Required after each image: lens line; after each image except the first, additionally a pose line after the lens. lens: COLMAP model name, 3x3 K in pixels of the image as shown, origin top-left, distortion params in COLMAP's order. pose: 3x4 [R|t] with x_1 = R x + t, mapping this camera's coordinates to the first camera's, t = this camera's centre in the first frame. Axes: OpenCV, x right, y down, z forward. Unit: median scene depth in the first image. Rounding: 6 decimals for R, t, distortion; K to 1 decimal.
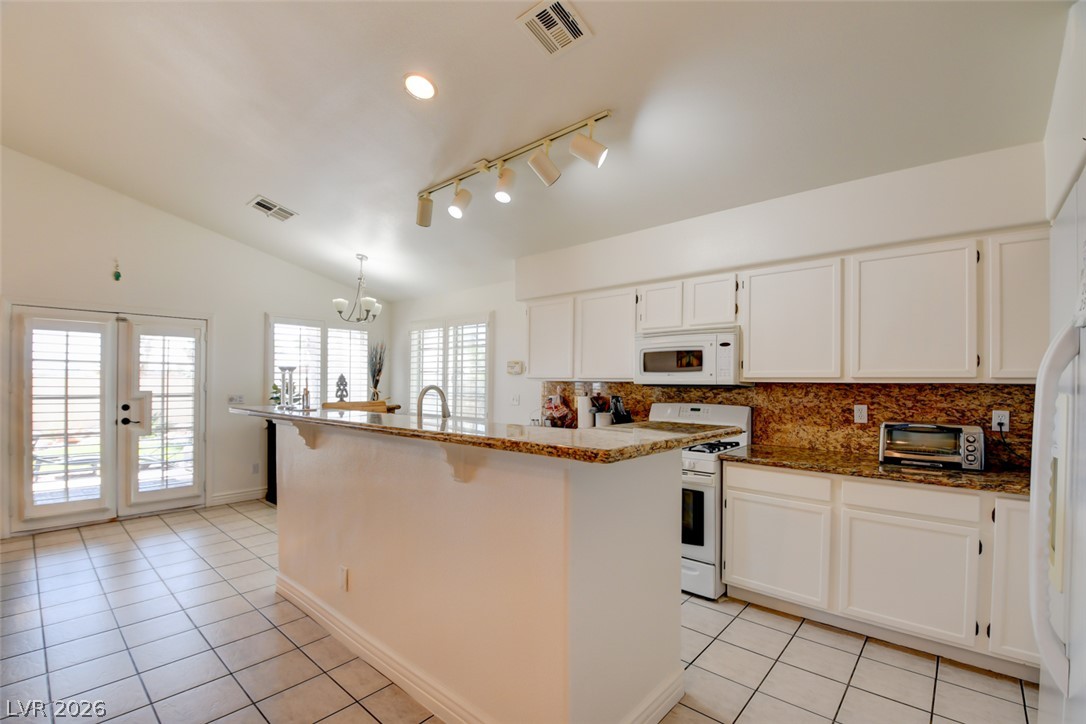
lens RADIAL K [[483.9, 0, 533.6], [0, 483.9, 382.0], [0, 0, 1]] dist [-0.000952, -0.011618]
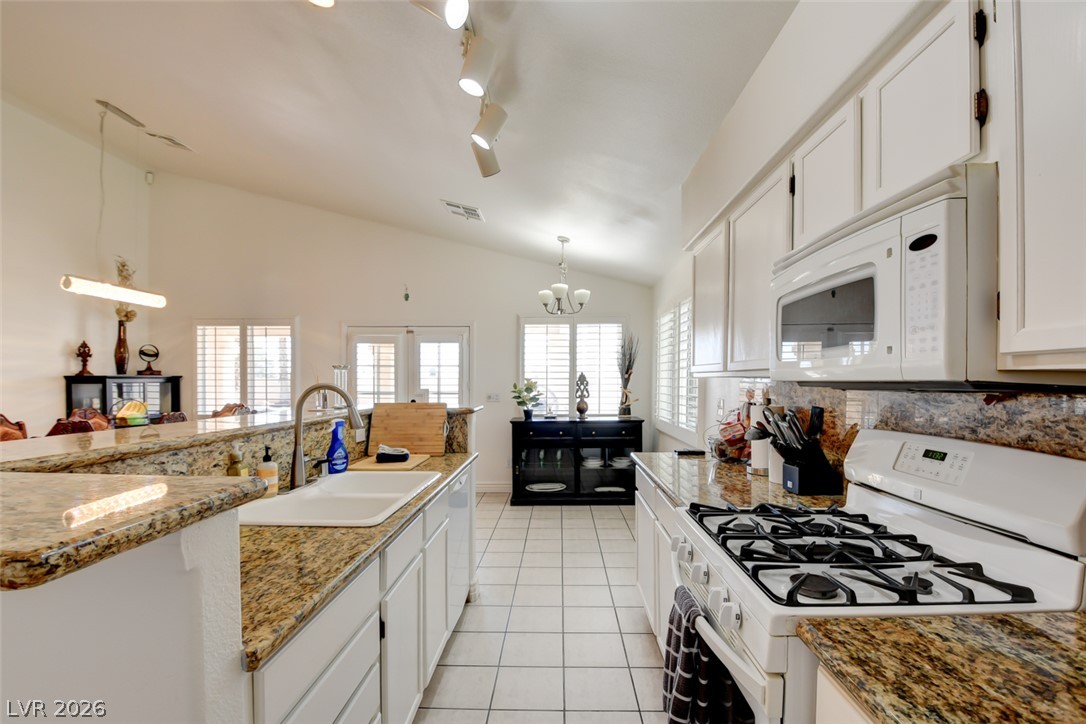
lens RADIAL K [[483.9, 0, 543.2], [0, 483.9, 386.1], [0, 0, 1]] dist [-0.000952, -0.011618]
pose [[0.654133, 0.003926, -0.756369, 0.327839], [0.001807, 0.999976, 0.006753, 0.003856], [0.756377, -0.005784, 0.654110, 0.449601]]
